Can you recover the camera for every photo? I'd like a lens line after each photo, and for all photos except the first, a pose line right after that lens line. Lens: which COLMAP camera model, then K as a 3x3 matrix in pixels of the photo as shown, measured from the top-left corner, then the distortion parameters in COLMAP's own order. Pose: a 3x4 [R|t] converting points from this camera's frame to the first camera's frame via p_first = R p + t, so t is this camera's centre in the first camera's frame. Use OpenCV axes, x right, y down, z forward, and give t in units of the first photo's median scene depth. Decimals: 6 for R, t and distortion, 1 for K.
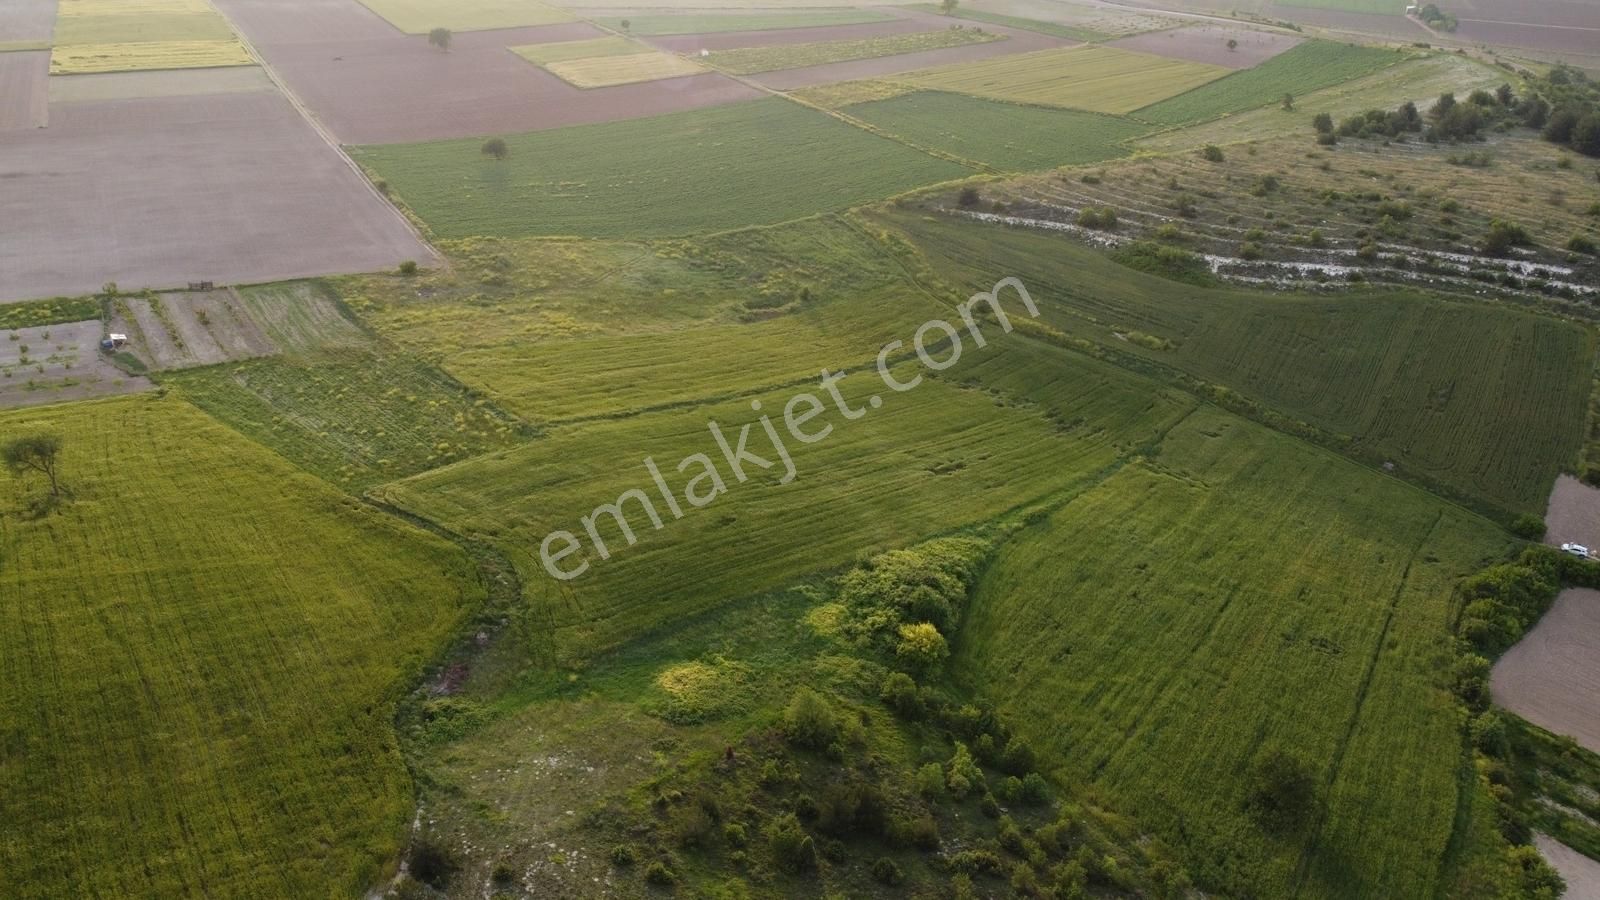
lens RADIAL K [[1216.6, 0, 802.0], [0, 1216.6, 446.3], [0, 0, 1]] dist [-0.000539, -0.005683]
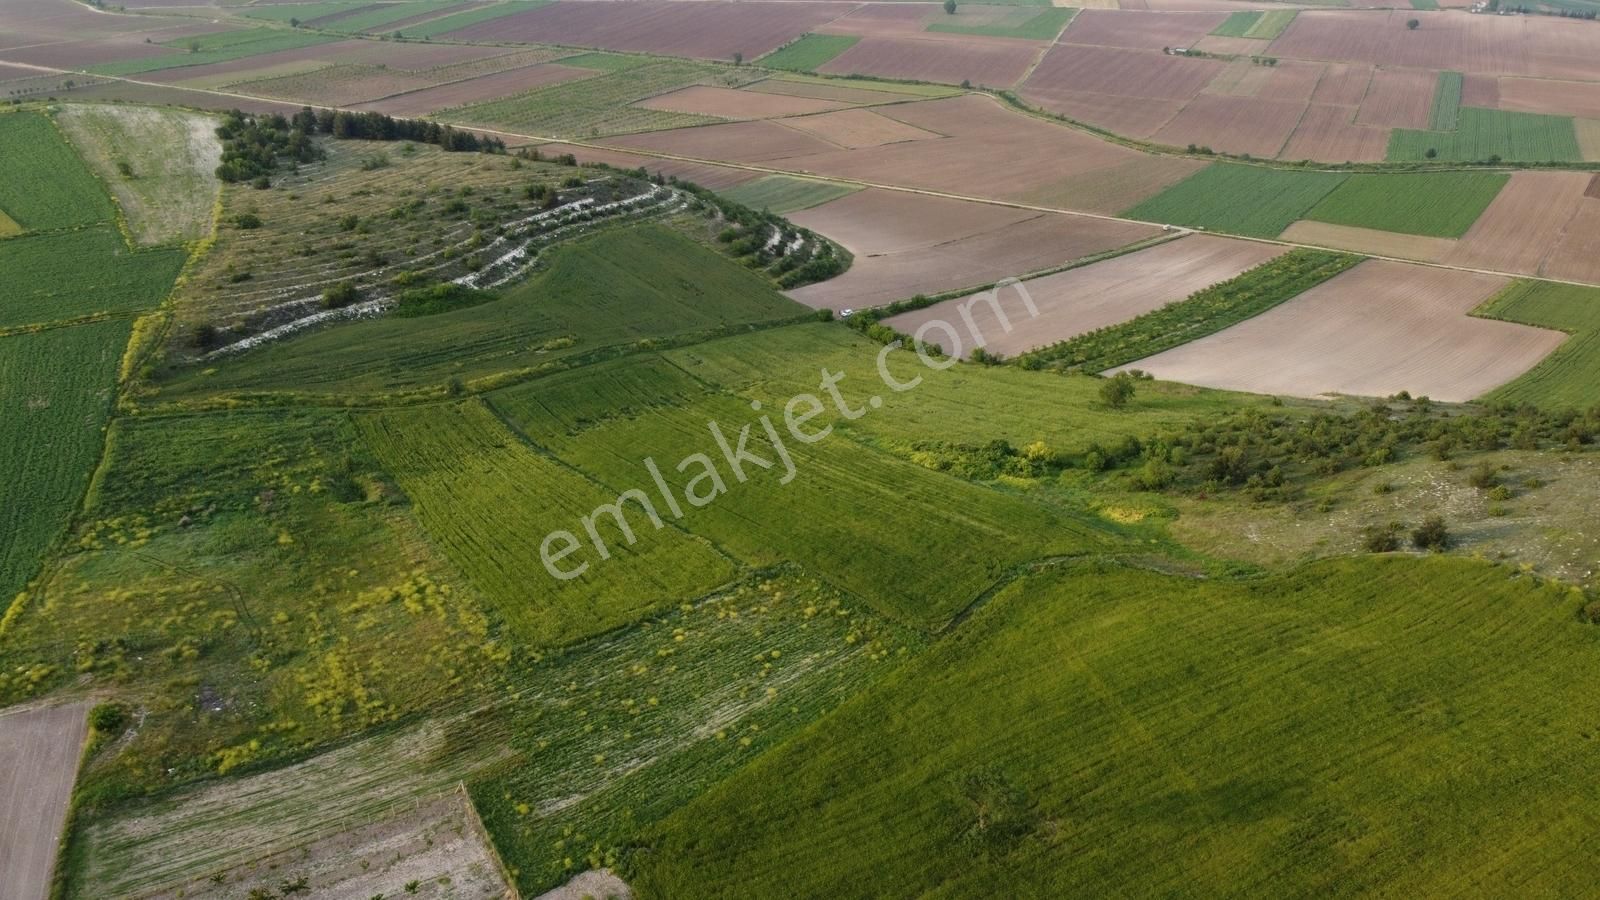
lens RADIAL K [[1216.6, 0, 802.0], [0, 1216.6, 446.3], [0, 0, 1]] dist [-0.000539, -0.005683]
pose [[0.089548, -0.446745, 0.890168, -0.751275], [0.445797, 0.817210, 0.365284, -0.316015], [-0.890644, 0.364124, 0.272337, 0.484506]]
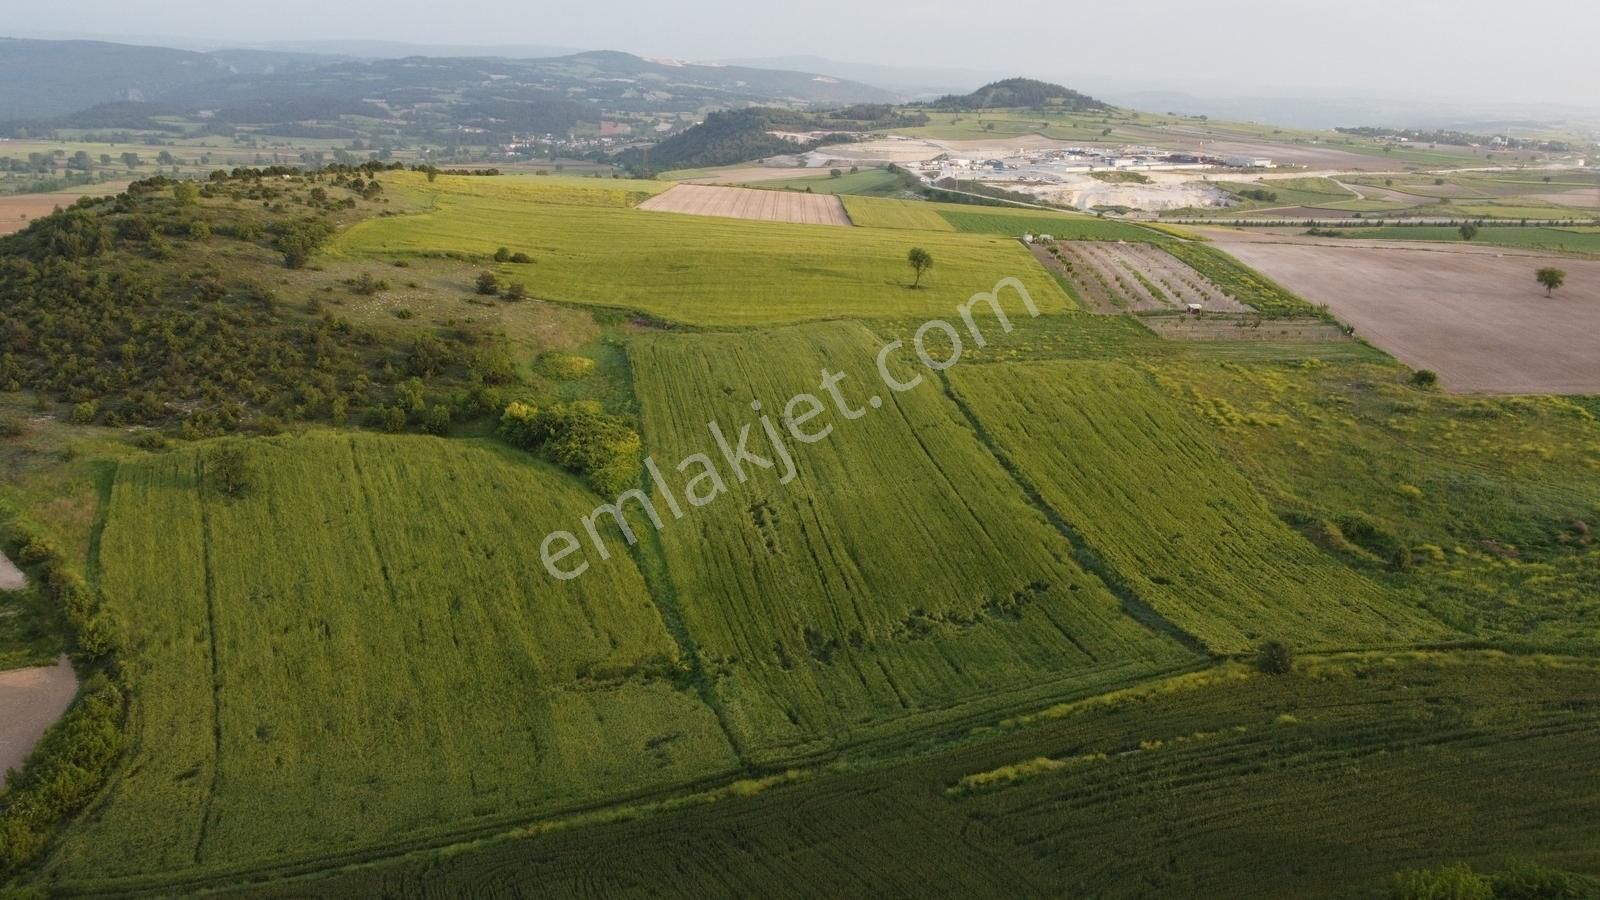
lens RADIAL K [[1216.6, 0, 802.0], [0, 1216.6, 446.3], [0, 0, 1]] dist [-0.000539, -0.005683]
pose [[-0.524704, 0.203665, -0.826563, 0.599867], [-0.405676, 0.793797, 0.453116, -0.312099], [0.748407, 0.573068, -0.333886, 0.975475]]
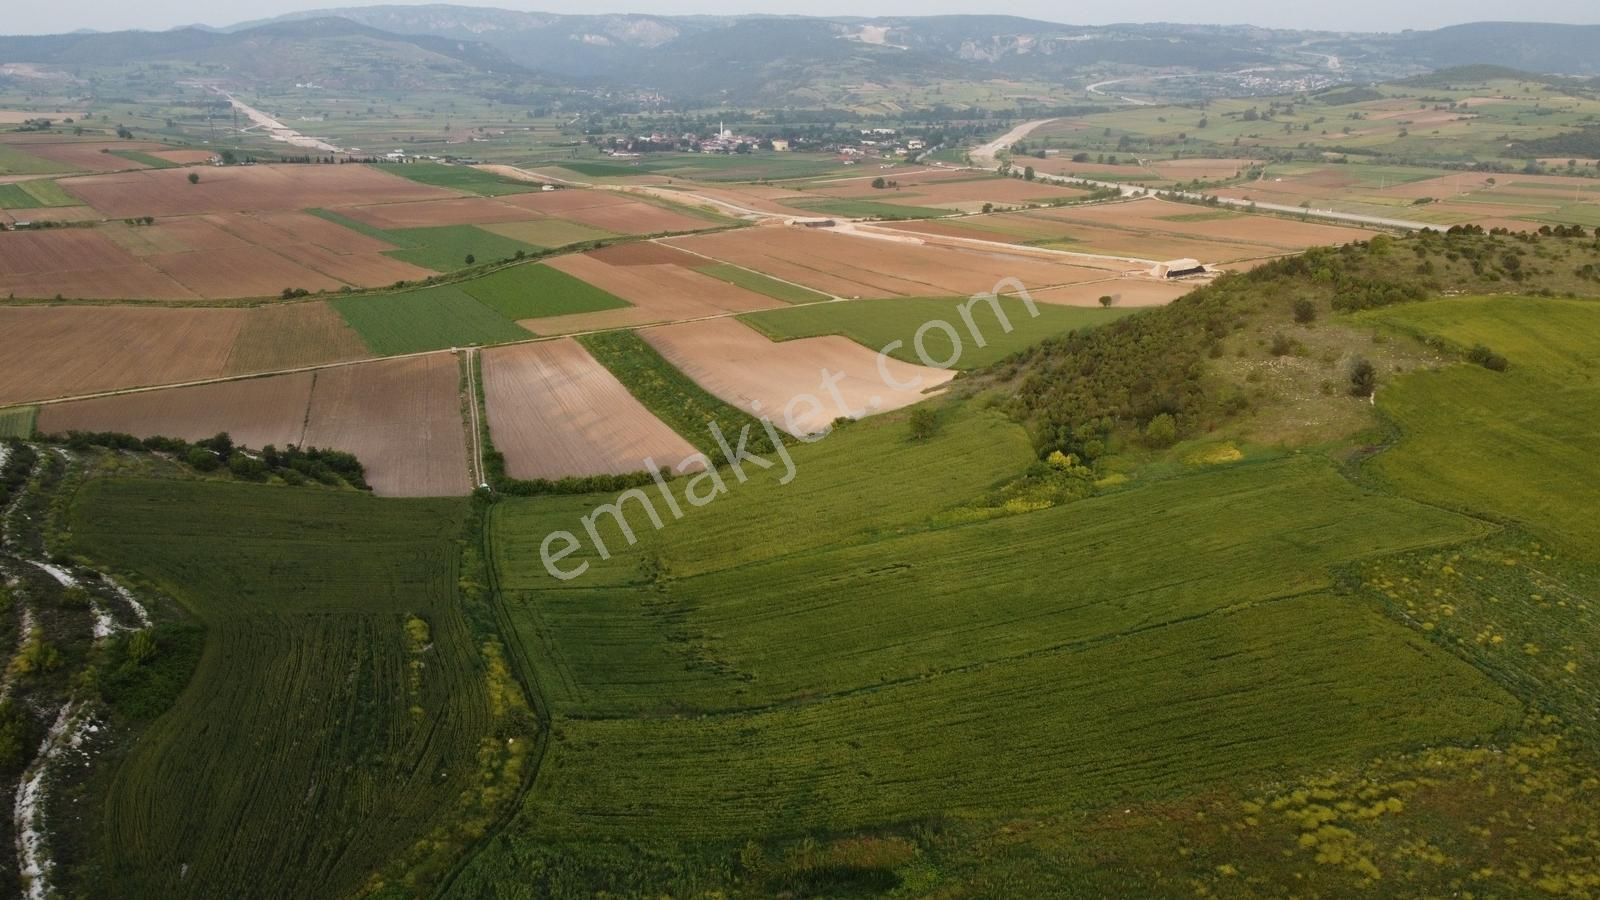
lens RADIAL K [[1208.8, 0, 802.8], [0, 1208.8, 469.7], [0, 0, 1]] dist [-0.001815, -0.003387]
pose [[-0.862387, -0.174986, 0.475046, -0.203663], [0.216414, 0.720875, 0.658411, -0.530017], [-0.457661, 0.670611, -0.583804, 1.183211]]
